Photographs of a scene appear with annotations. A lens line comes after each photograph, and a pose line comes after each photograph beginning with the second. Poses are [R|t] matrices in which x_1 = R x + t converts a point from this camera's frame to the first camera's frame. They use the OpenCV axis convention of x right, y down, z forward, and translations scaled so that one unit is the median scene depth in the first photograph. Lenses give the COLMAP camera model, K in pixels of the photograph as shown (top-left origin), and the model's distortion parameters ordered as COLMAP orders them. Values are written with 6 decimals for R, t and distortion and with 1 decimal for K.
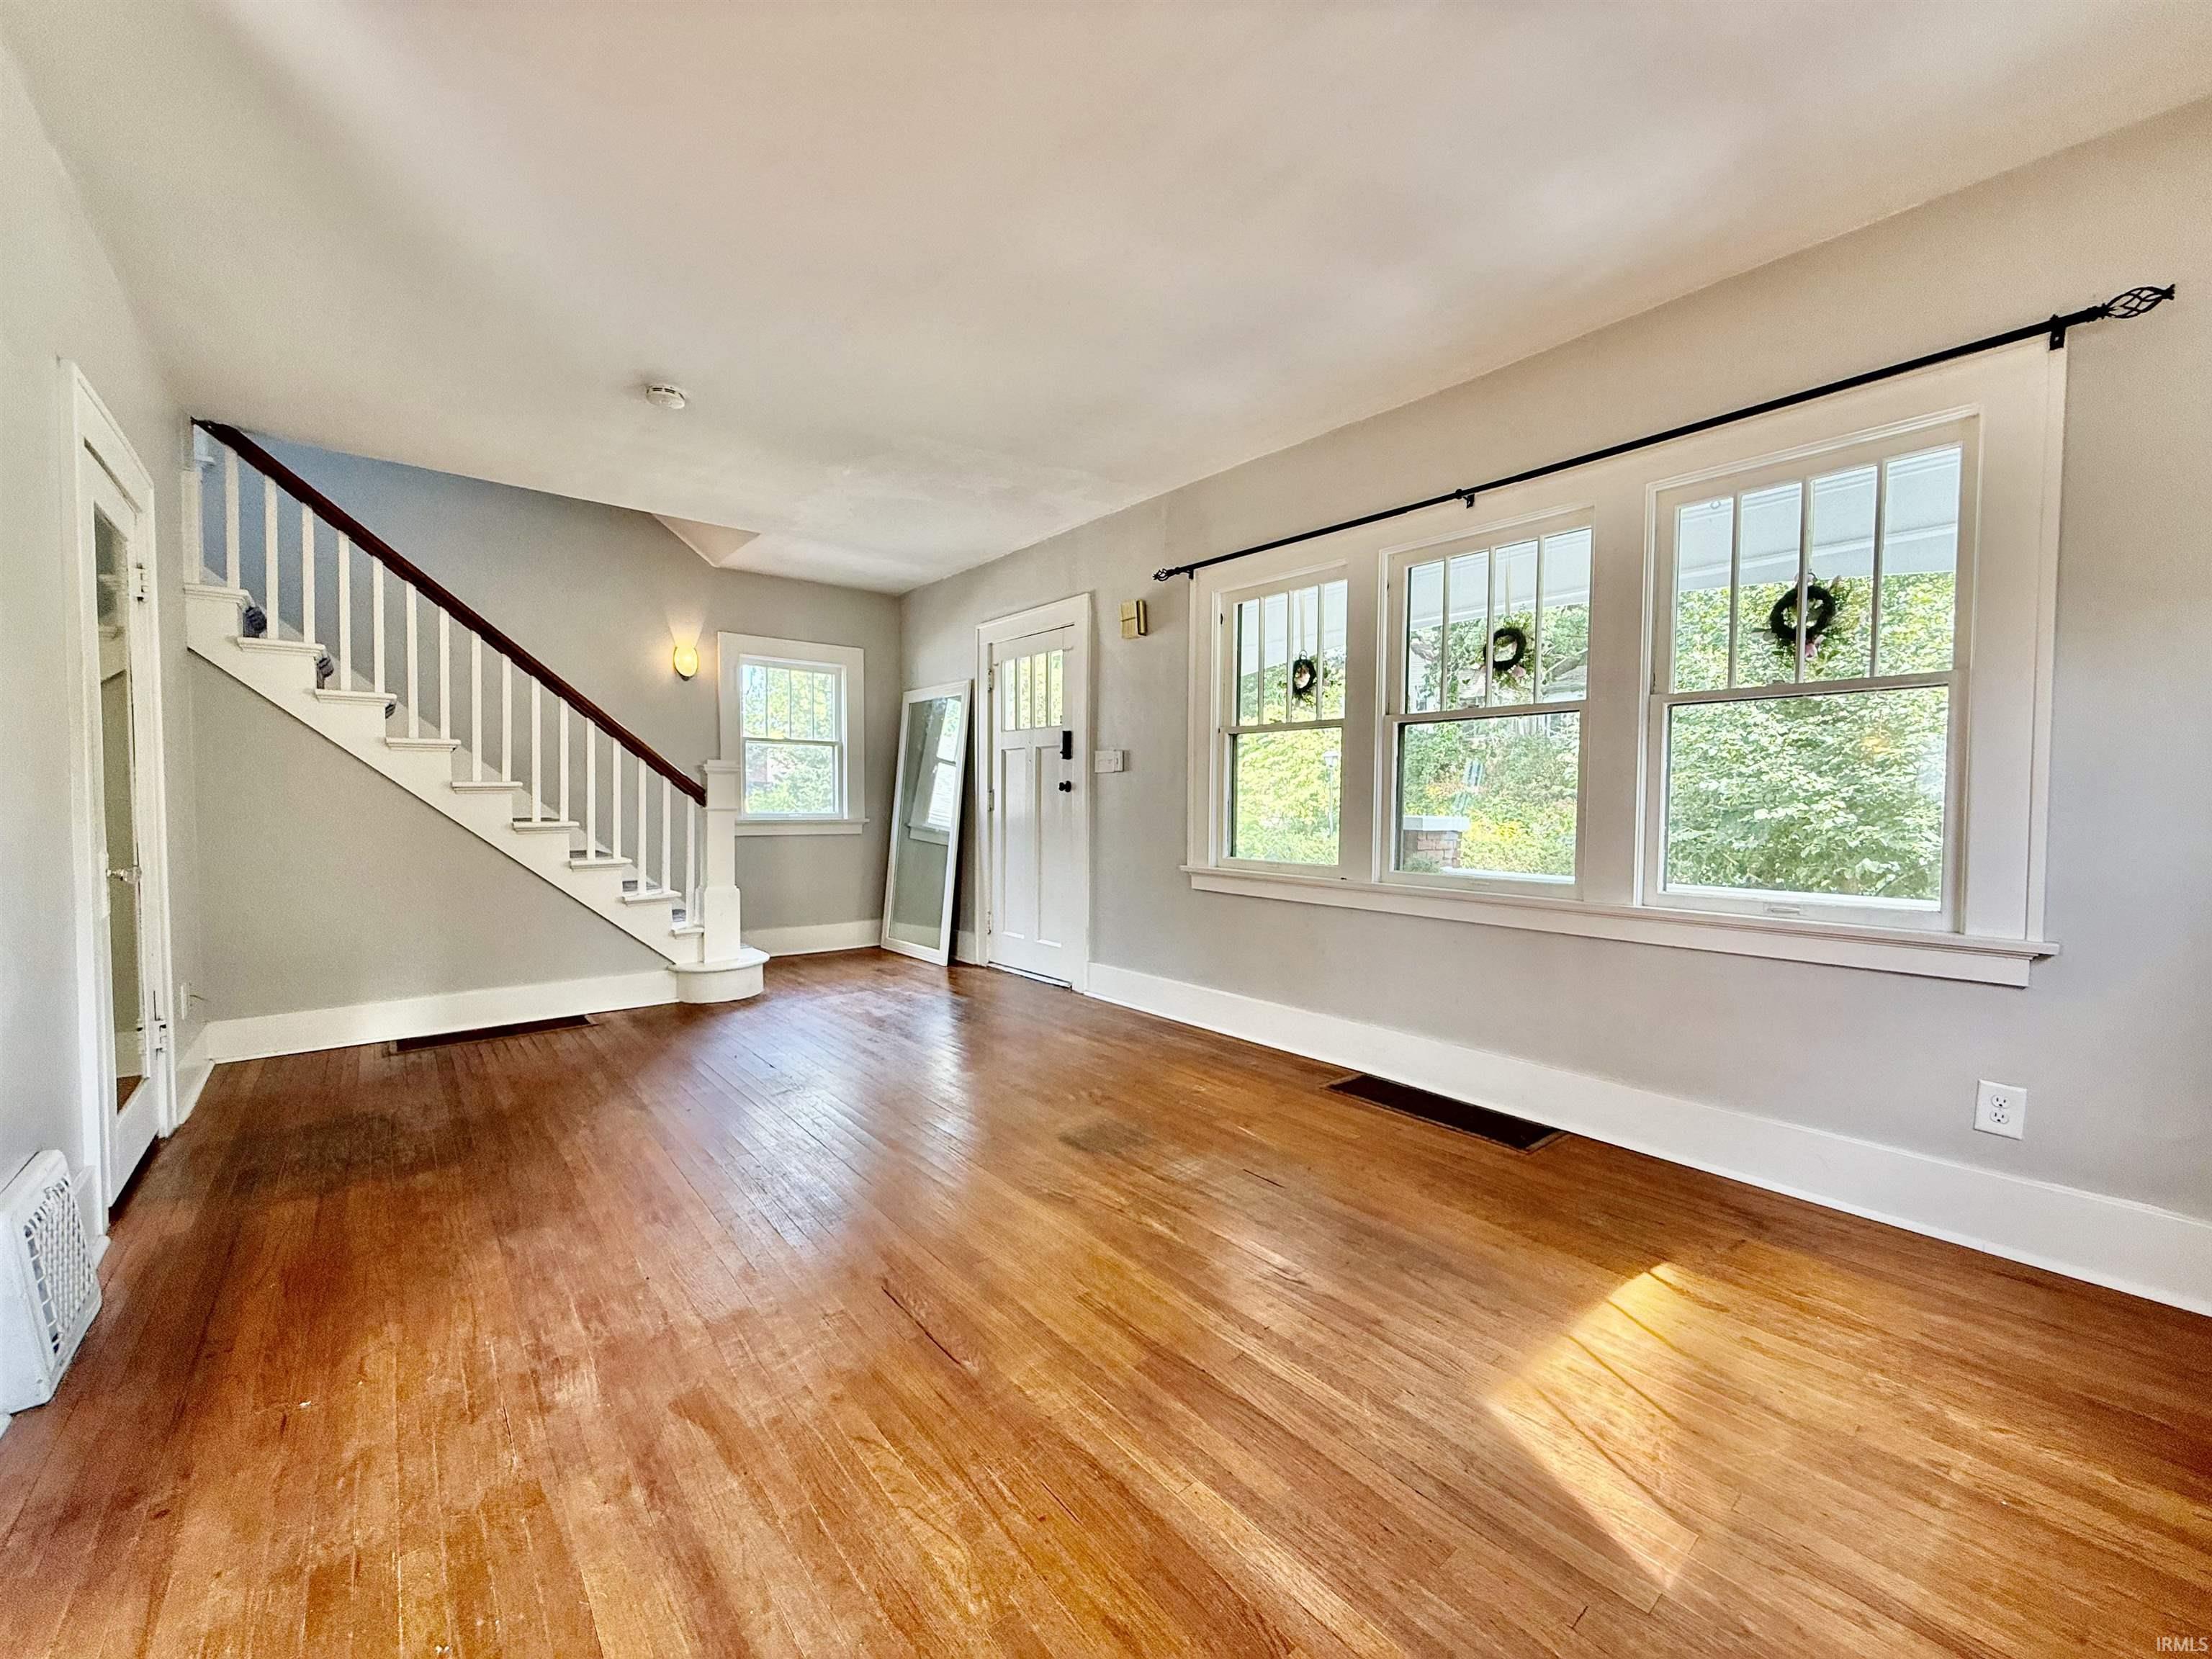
lens RADIAL K [[877.7, 0, 1106.0], [0, 877.7, 829.5], [0, 0, 1]] dist [0.007270, 0.000060]
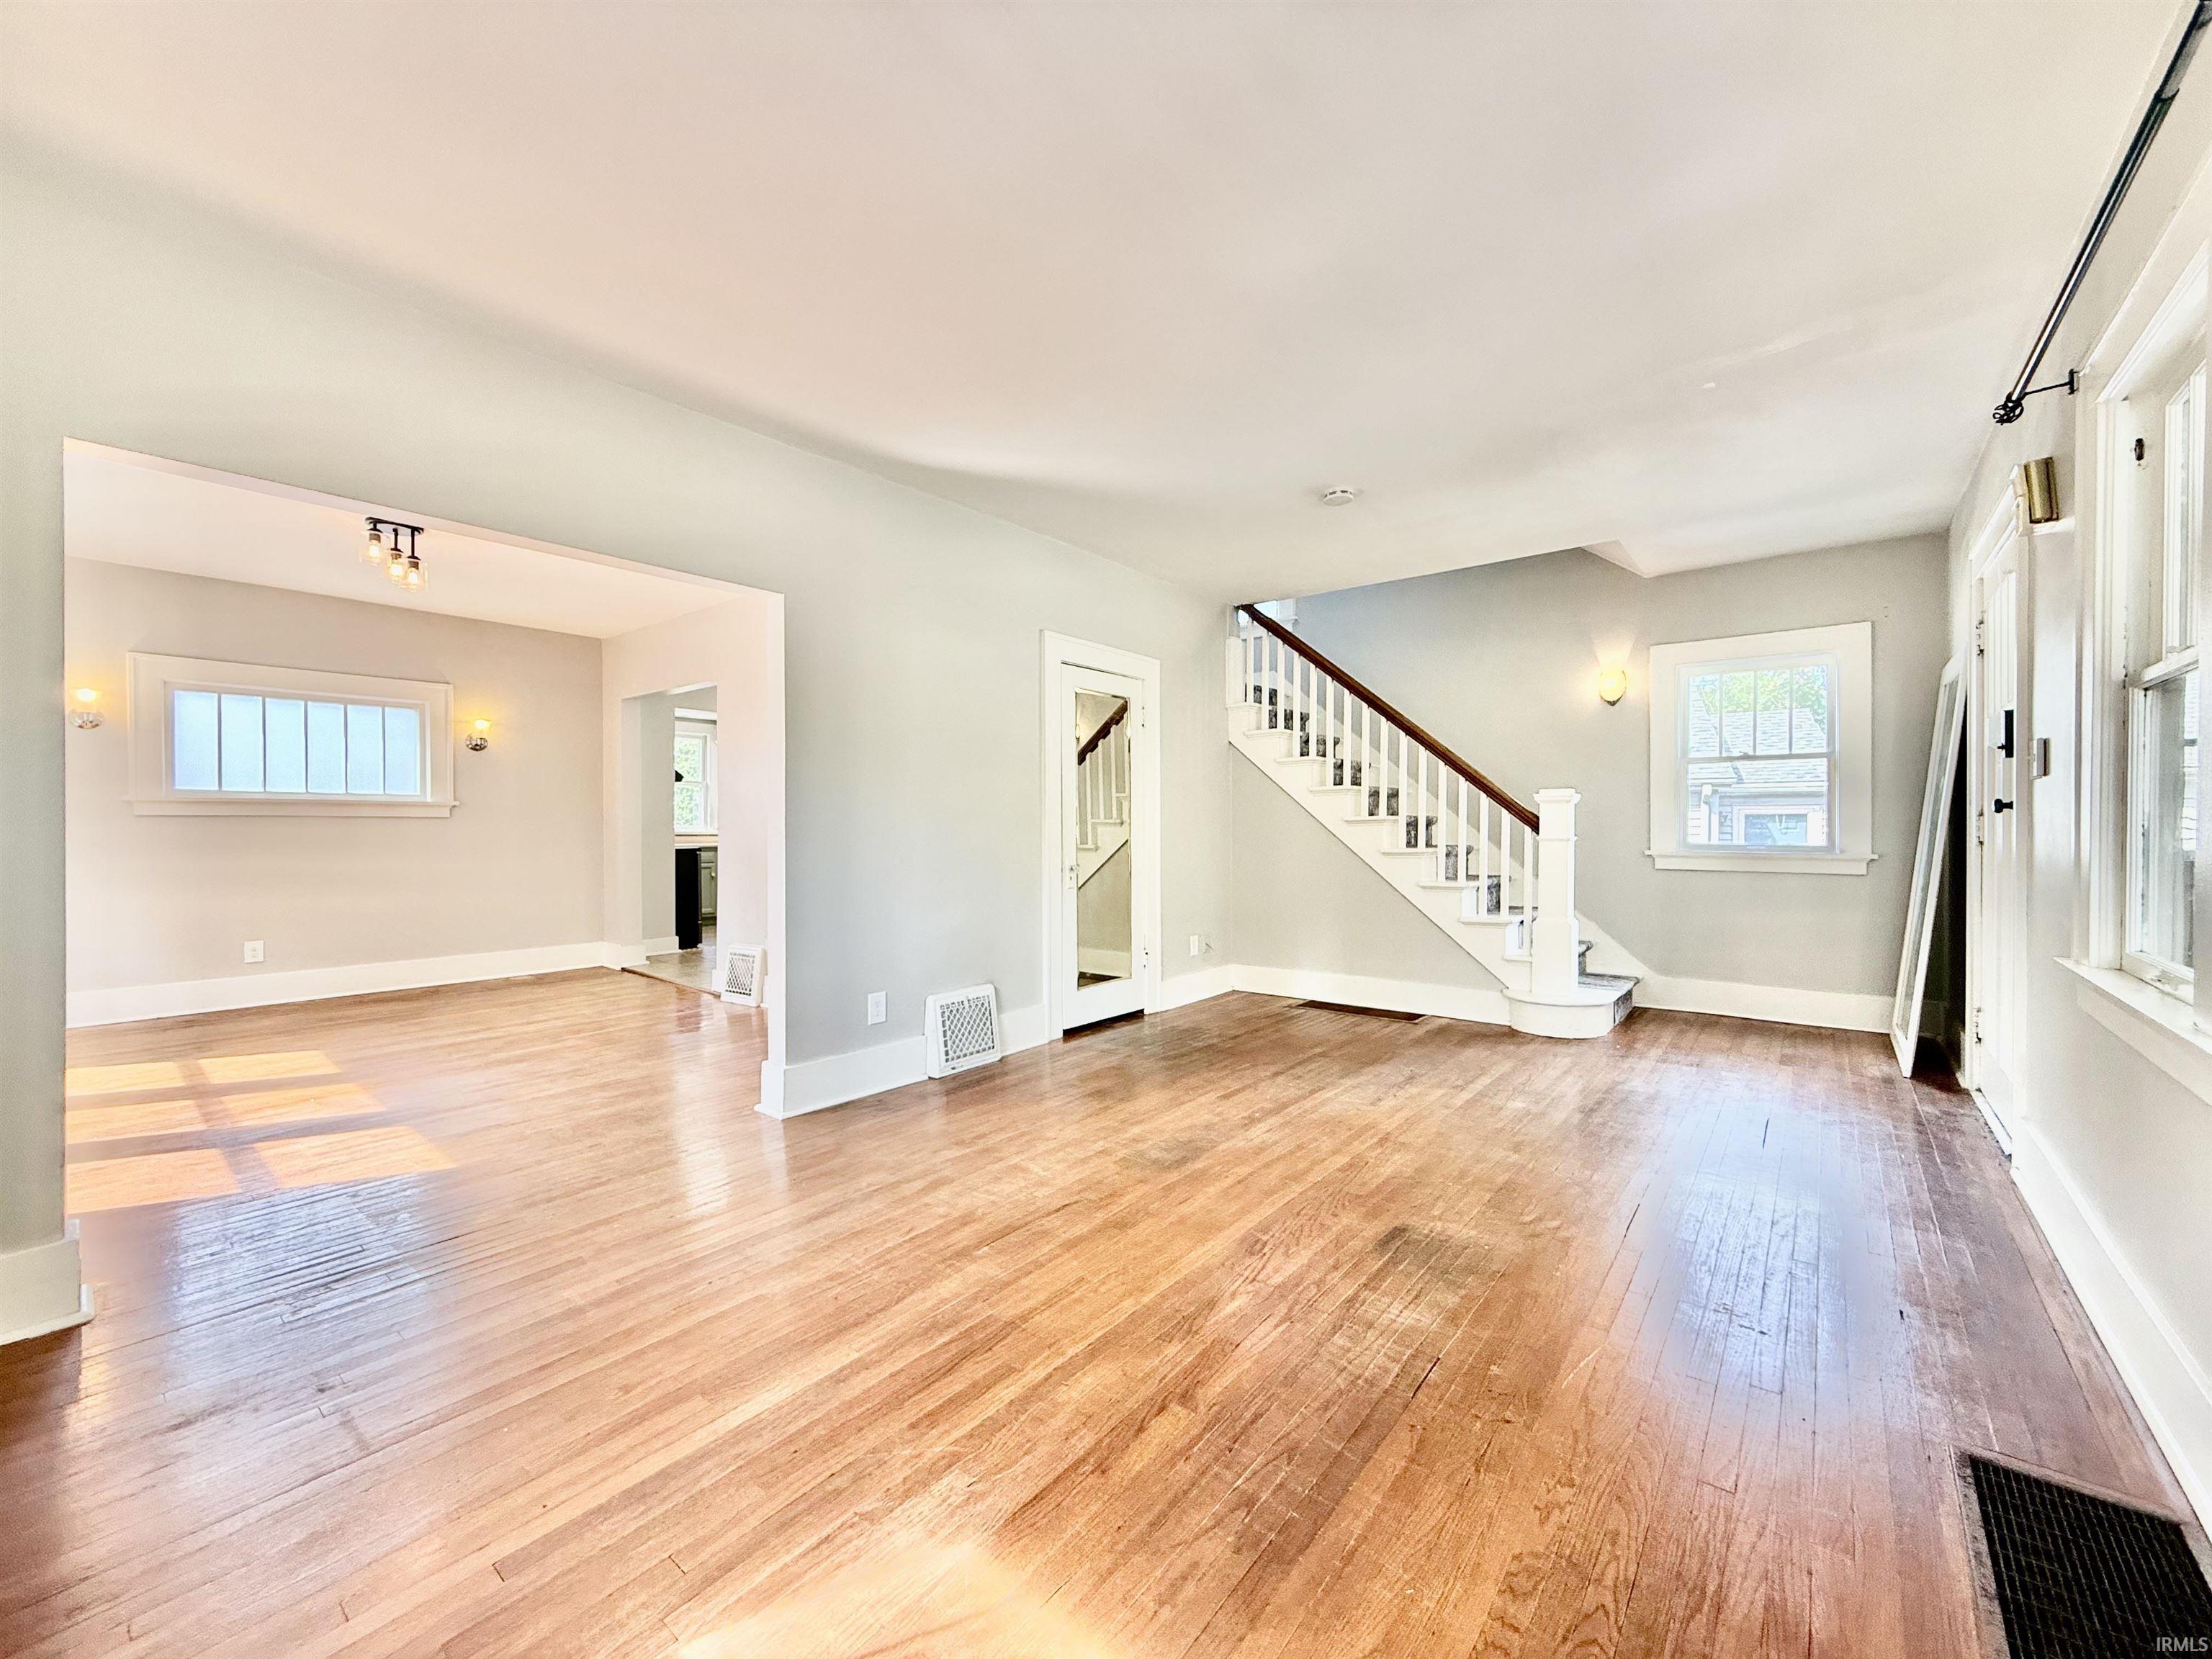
lens RADIAL K [[879.4, 0, 1106.4], [0, 879.4, 837.0], [0, 0, 1]] dist [0.002198, 0.000177]
pose [[0.199245, 0.008383, -0.979914, 0.718575], [-0.027981, 0.999604, 0.002863, -0.023962], [0.979550, 0.026848, 0.199401, 0.530802]]
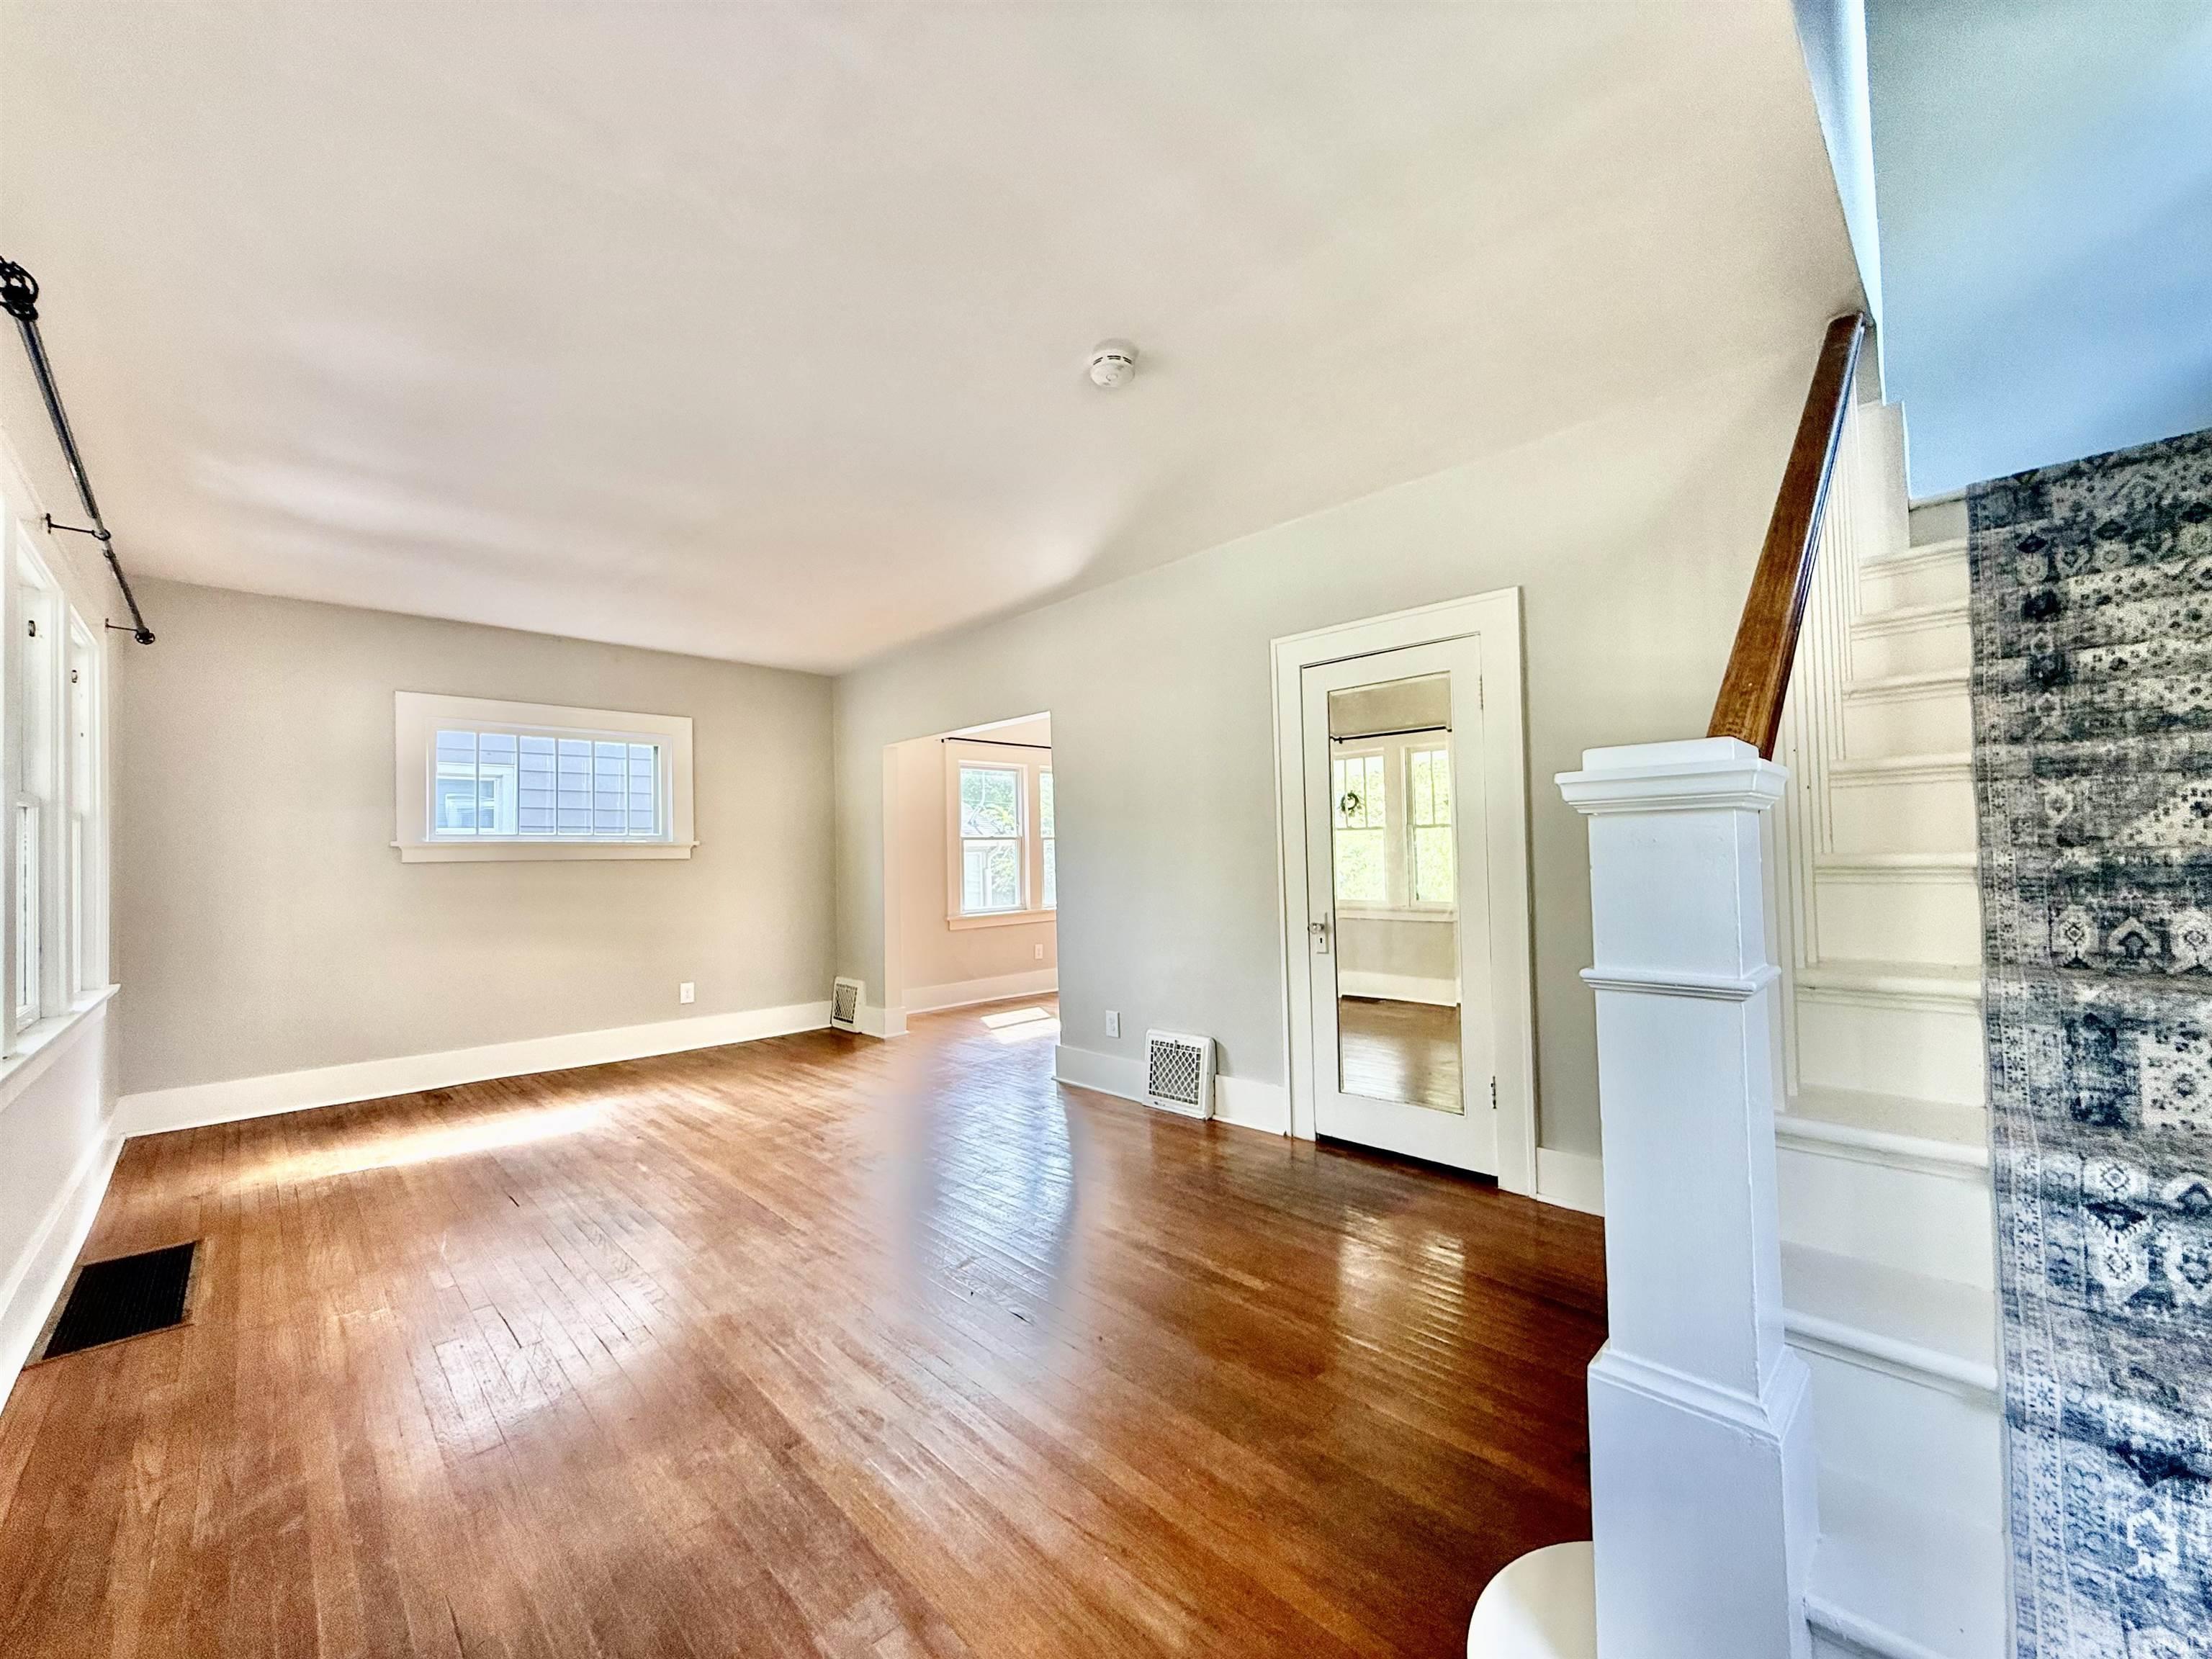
lens RADIAL K [[879.4, 0, 1106.4], [0, 879.4, 837.0], [0, 0, 1]] dist [0.002198, 0.000177]
pose [[-0.996080, 0.017994, -0.086606, -0.495090], [0.017643, 0.999833, 0.004818, -0.100712], [0.086678, 0.003271, -0.996231, 2.052988]]
